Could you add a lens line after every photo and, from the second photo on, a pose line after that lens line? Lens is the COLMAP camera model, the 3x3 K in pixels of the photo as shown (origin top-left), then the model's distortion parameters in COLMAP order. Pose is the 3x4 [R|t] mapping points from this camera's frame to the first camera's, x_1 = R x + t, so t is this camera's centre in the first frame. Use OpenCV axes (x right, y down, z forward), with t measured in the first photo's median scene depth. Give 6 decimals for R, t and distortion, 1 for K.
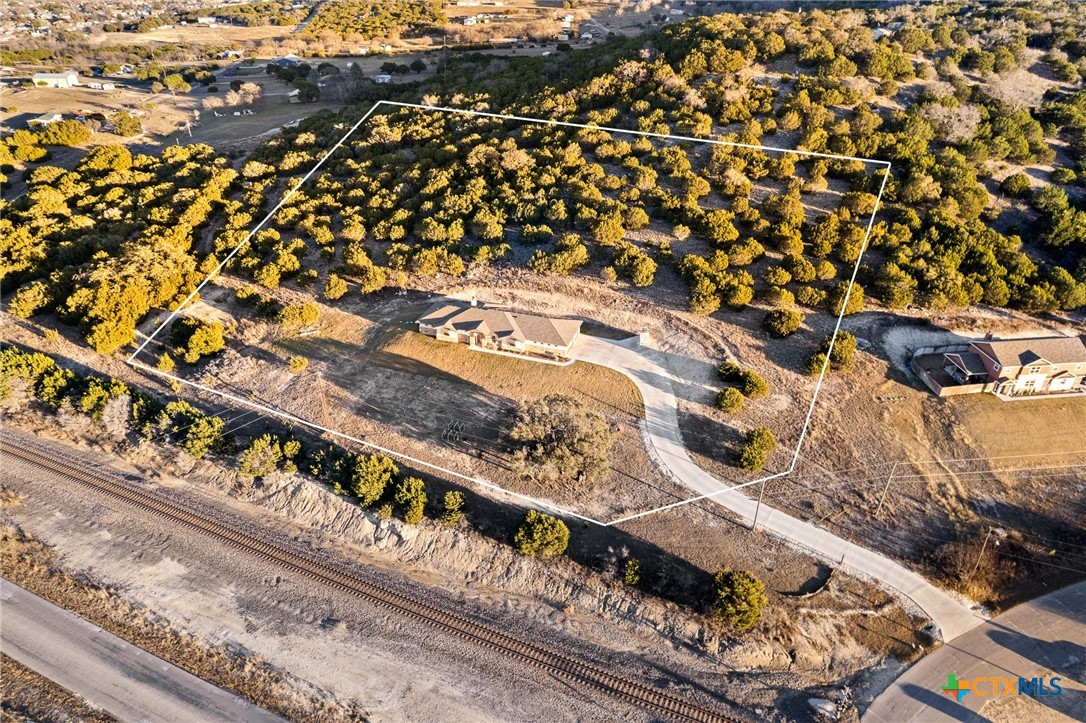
lens RADIAL K [[714.3, 0, 543.0], [0, 714.3, 361.5], [0, 0, 1]] dist [-0.048669, 0.001444]
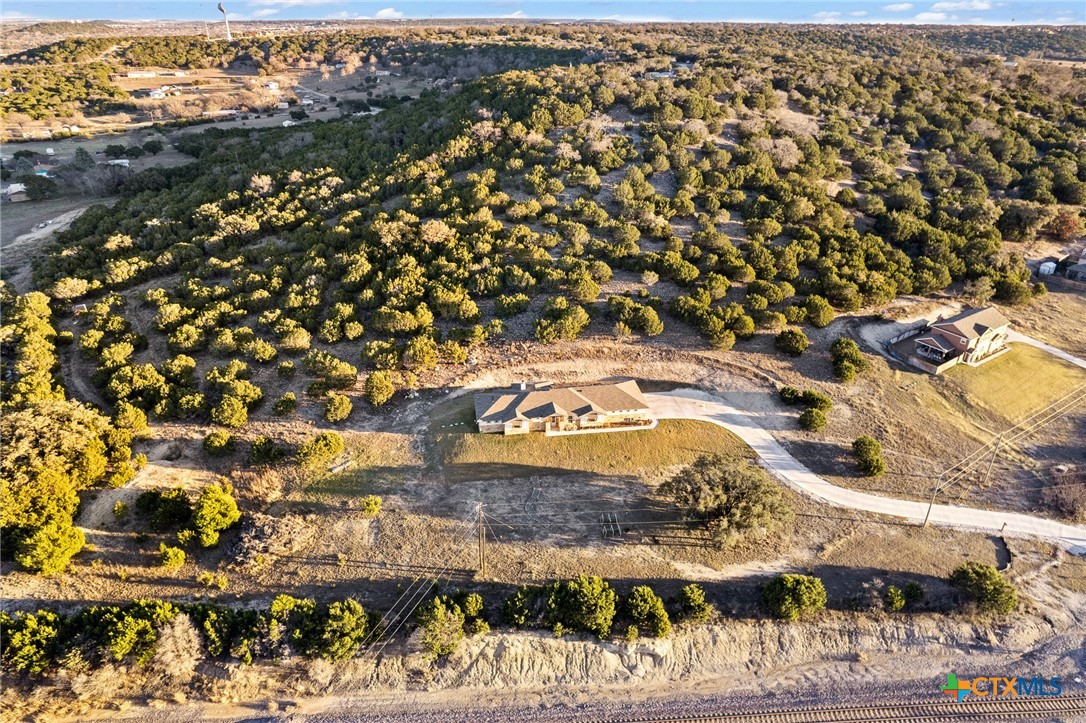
lens RADIAL K [[711.5, 0, 543.0], [0, 711.5, 361.5], [0, 0, 1]] dist [-0.074292, 0.068921]
pose [[0.888312, -0.204000, 0.411443, -0.453667], [0.232188, 0.972483, -0.019126, -0.092579], [-0.396220, 0.112522, 0.911235, 0.160736]]
